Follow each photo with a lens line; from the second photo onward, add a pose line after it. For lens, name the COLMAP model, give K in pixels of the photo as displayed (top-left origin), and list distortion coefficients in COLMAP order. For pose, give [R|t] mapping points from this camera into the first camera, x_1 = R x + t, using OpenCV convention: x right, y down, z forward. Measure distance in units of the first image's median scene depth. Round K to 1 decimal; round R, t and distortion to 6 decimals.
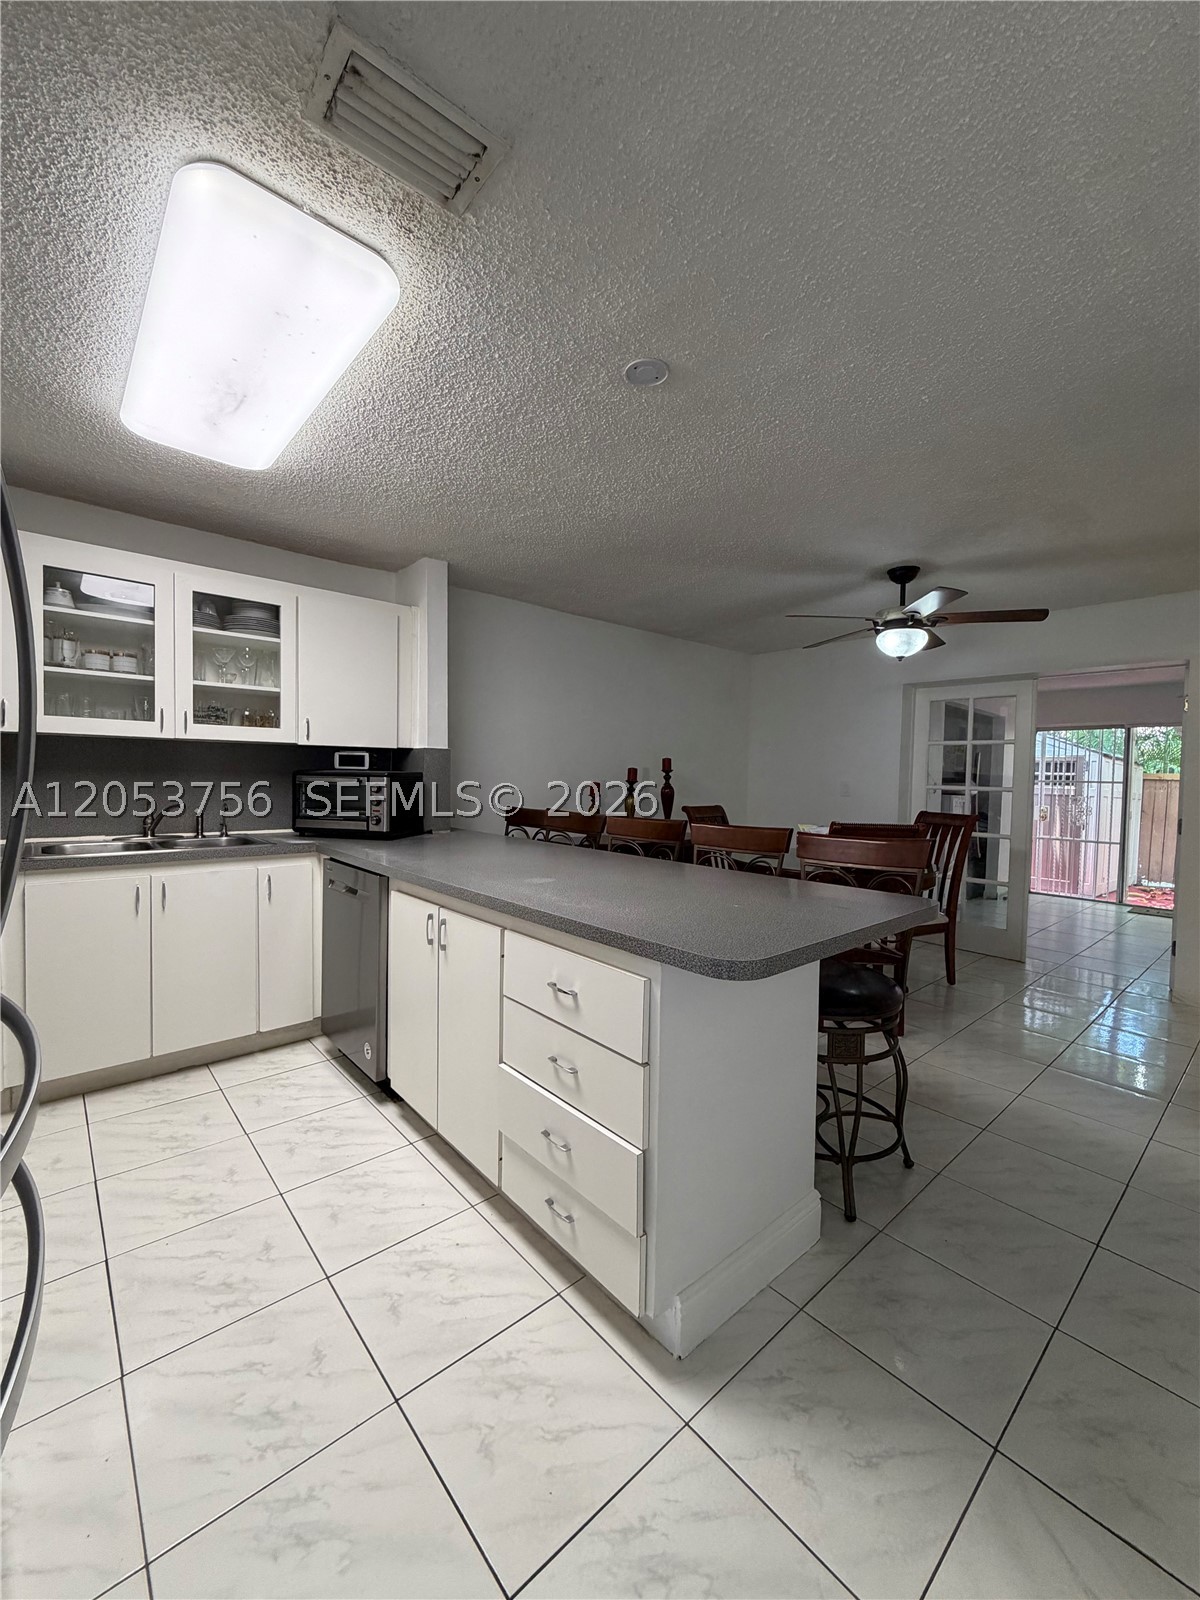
lens RADIAL K [[632.7, 0, 598.2], [0, 632.7, 800.8], [0, 0, 1]] dist [-0.002612, -0.000191]
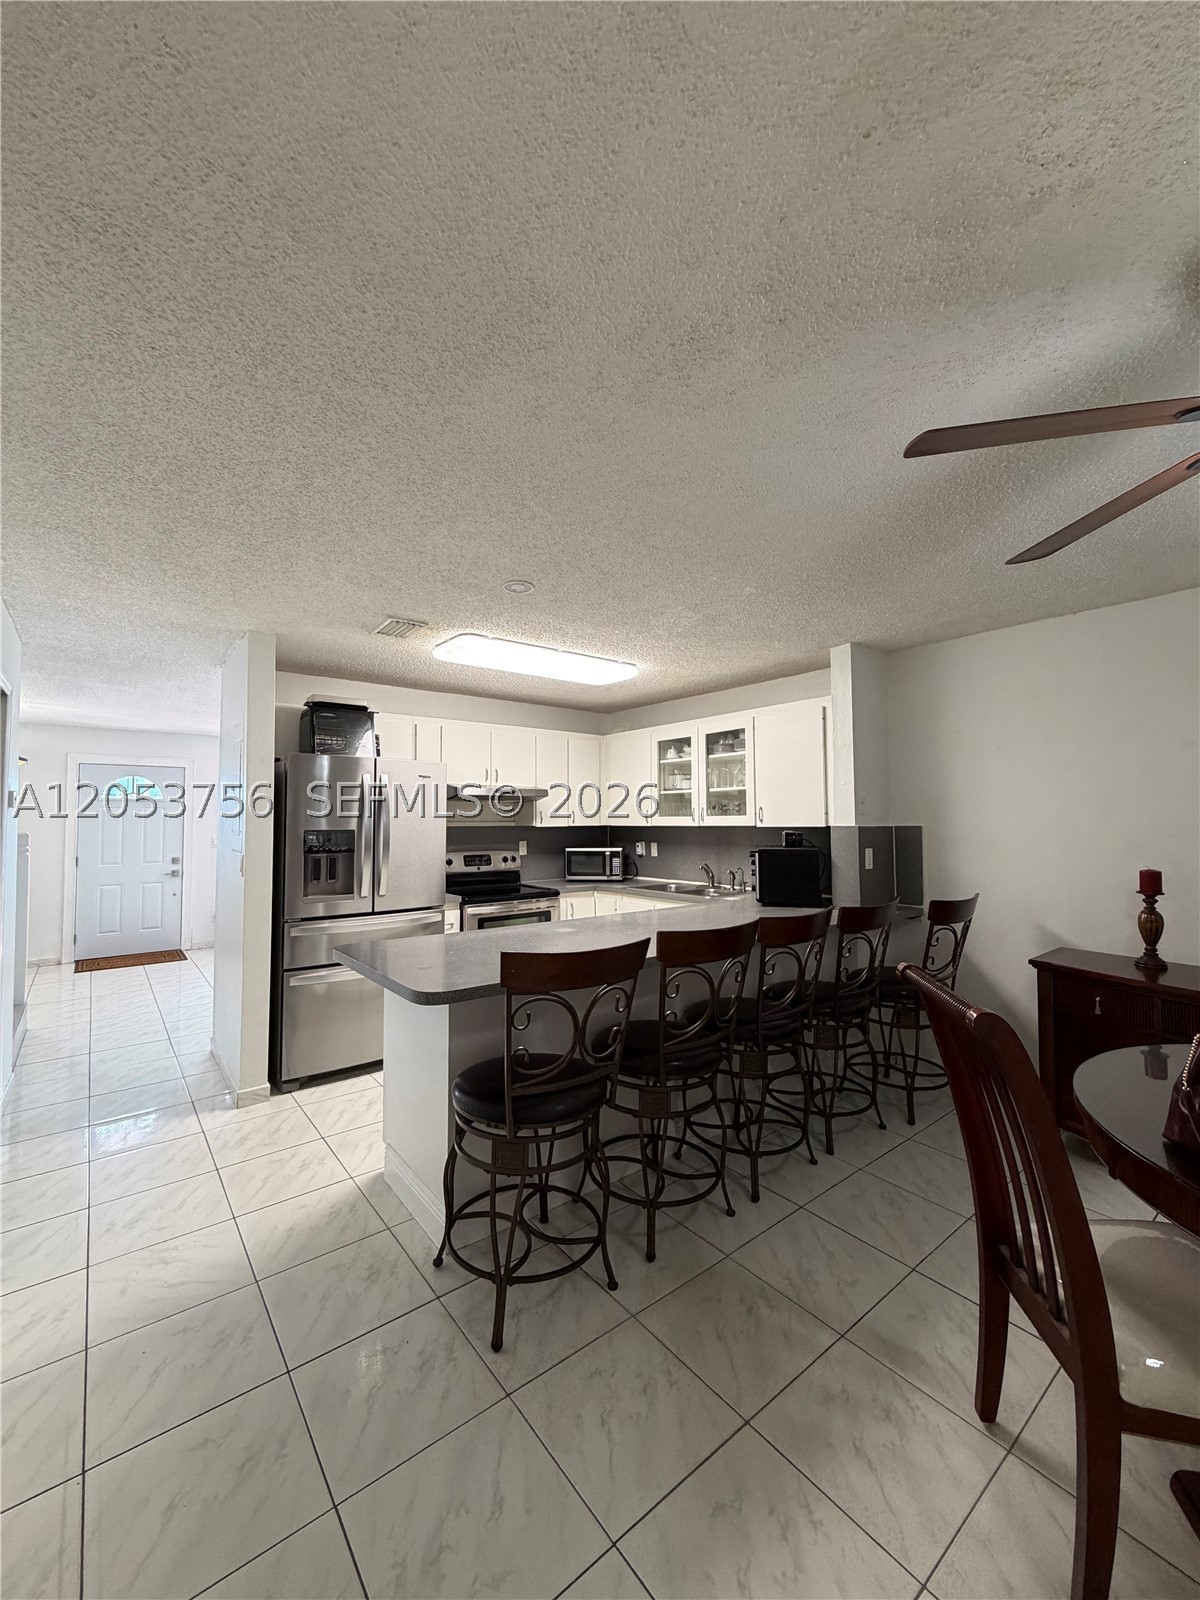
lens RADIAL K [[643.9, 0, 598.4], [0, 643.9, 792.9], [0, 0, 1]] dist [-0.001249, -0.000138]
pose [[-0.048974, -0.065673, -0.996639, 1.015531], [-0.040272, 0.997154, -0.063728, -0.067971], [0.997988, 0.037016, -0.051479, 0.837716]]
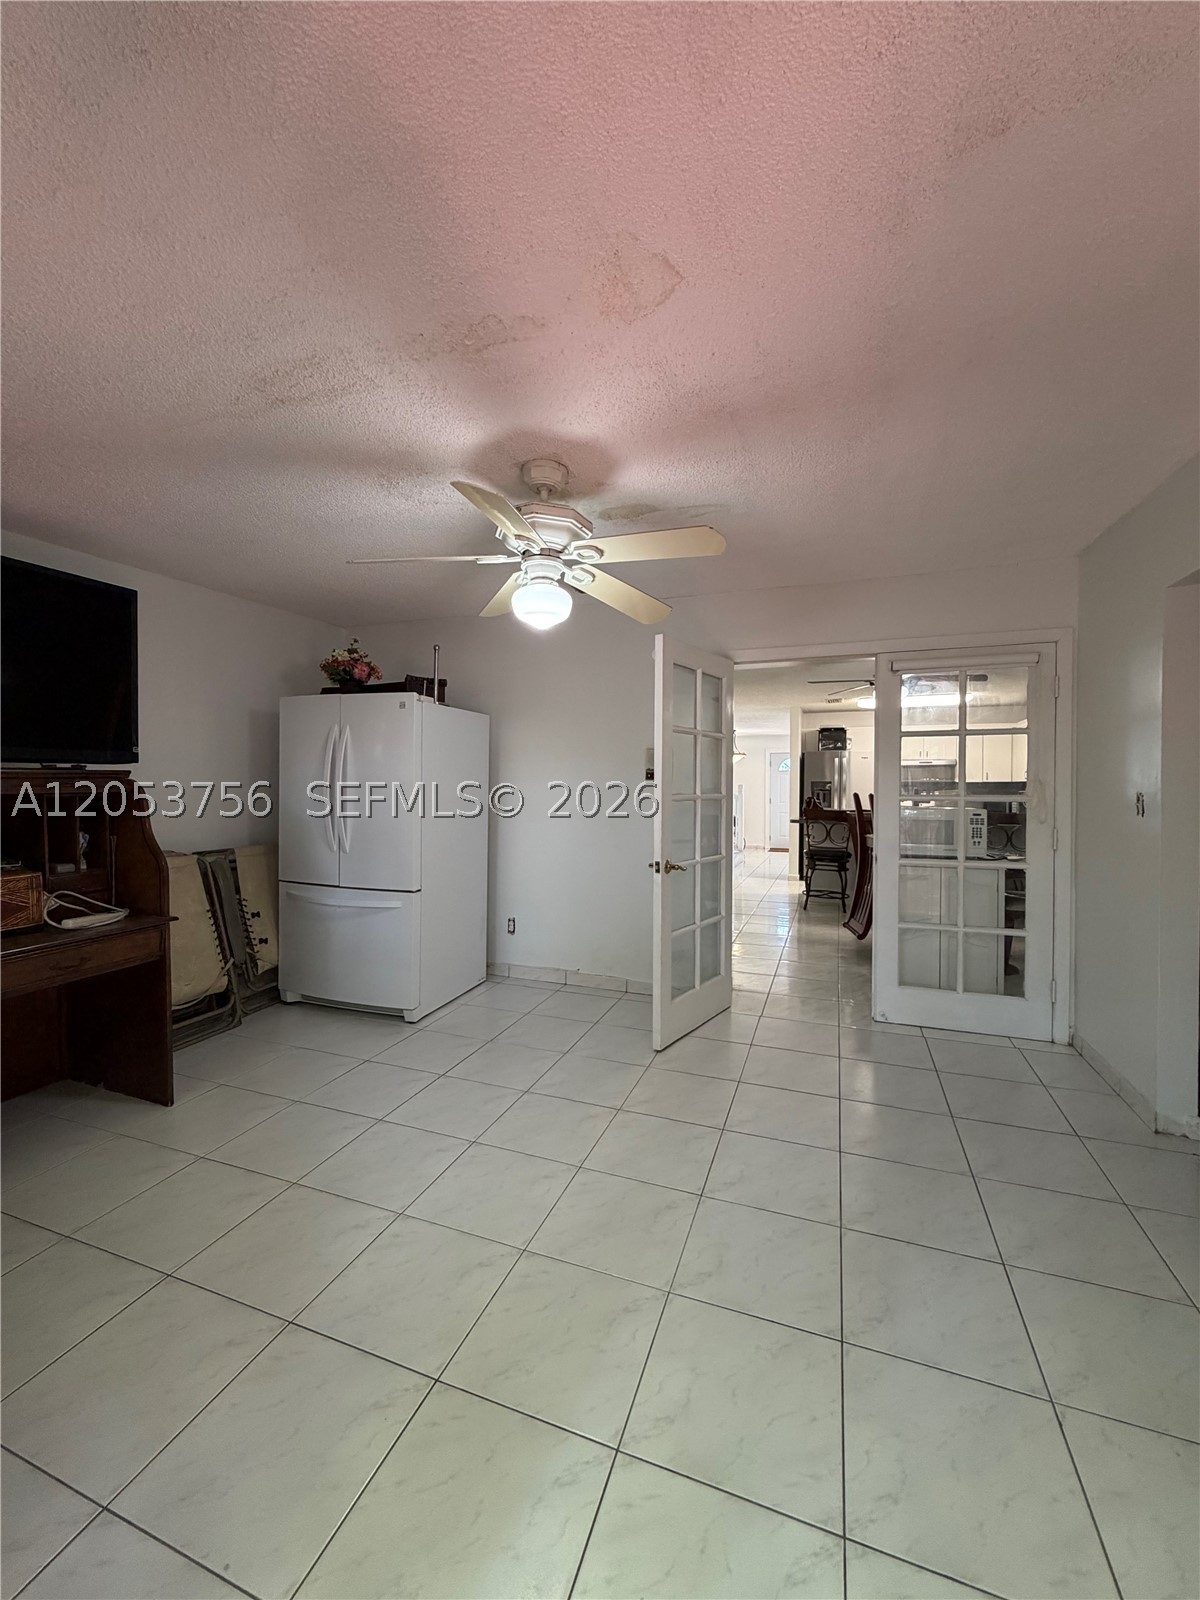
lens RADIAL K [[643.9, 0, 598.4], [0, 643.9, 792.9], [0, 0, 1]] dist [-0.001249, -0.000138]
pose [[-0.878939, -0.018319, -0.476583, 2.248670], [-0.039091, 0.998667, 0.033705, -0.062374], [0.475330, 0.048255, -0.878483, 2.534347]]
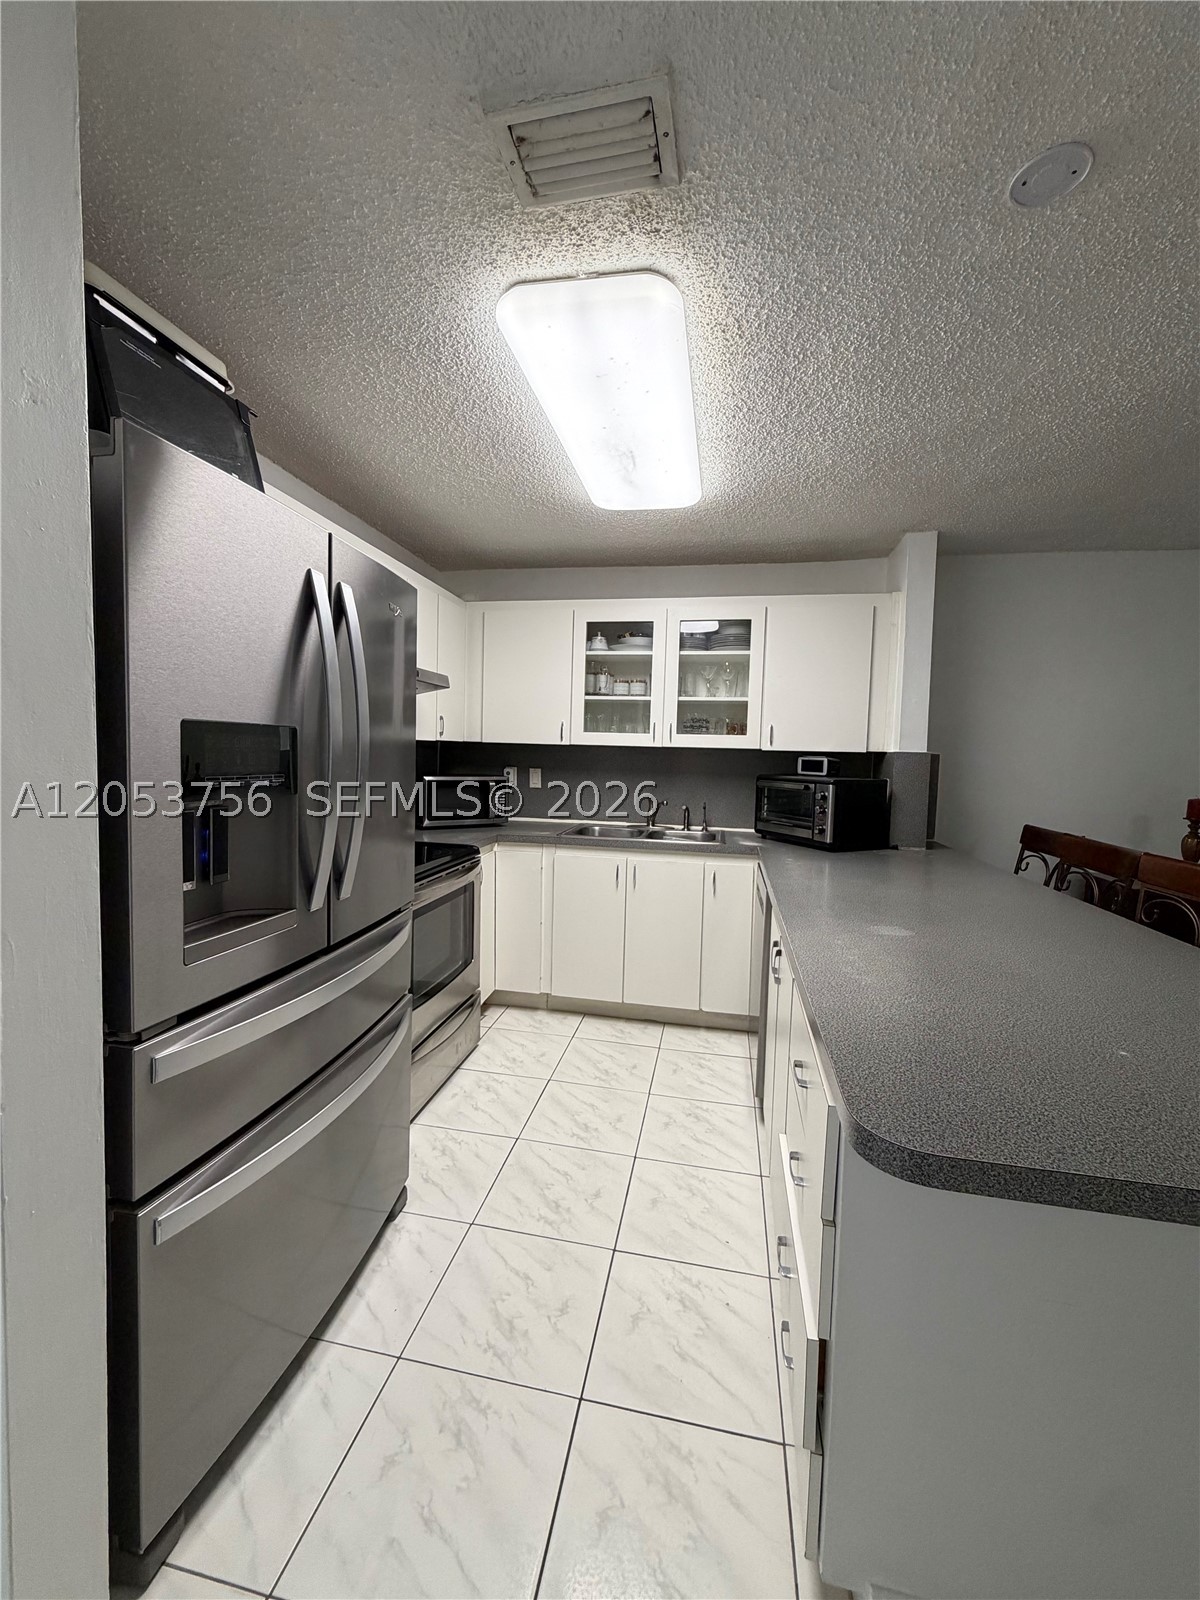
lens RADIAL K [[632.7, 0, 598.2], [0, 632.7, 800.8], [0, 0, 1]] dist [-0.002612, -0.000191]
pose [[0.614507, 0.057180, -0.786837, 0.210587], [-0.048515, 0.998221, 0.034652, -0.032610], [0.787418, 0.016880, 0.616188, 0.166496]]
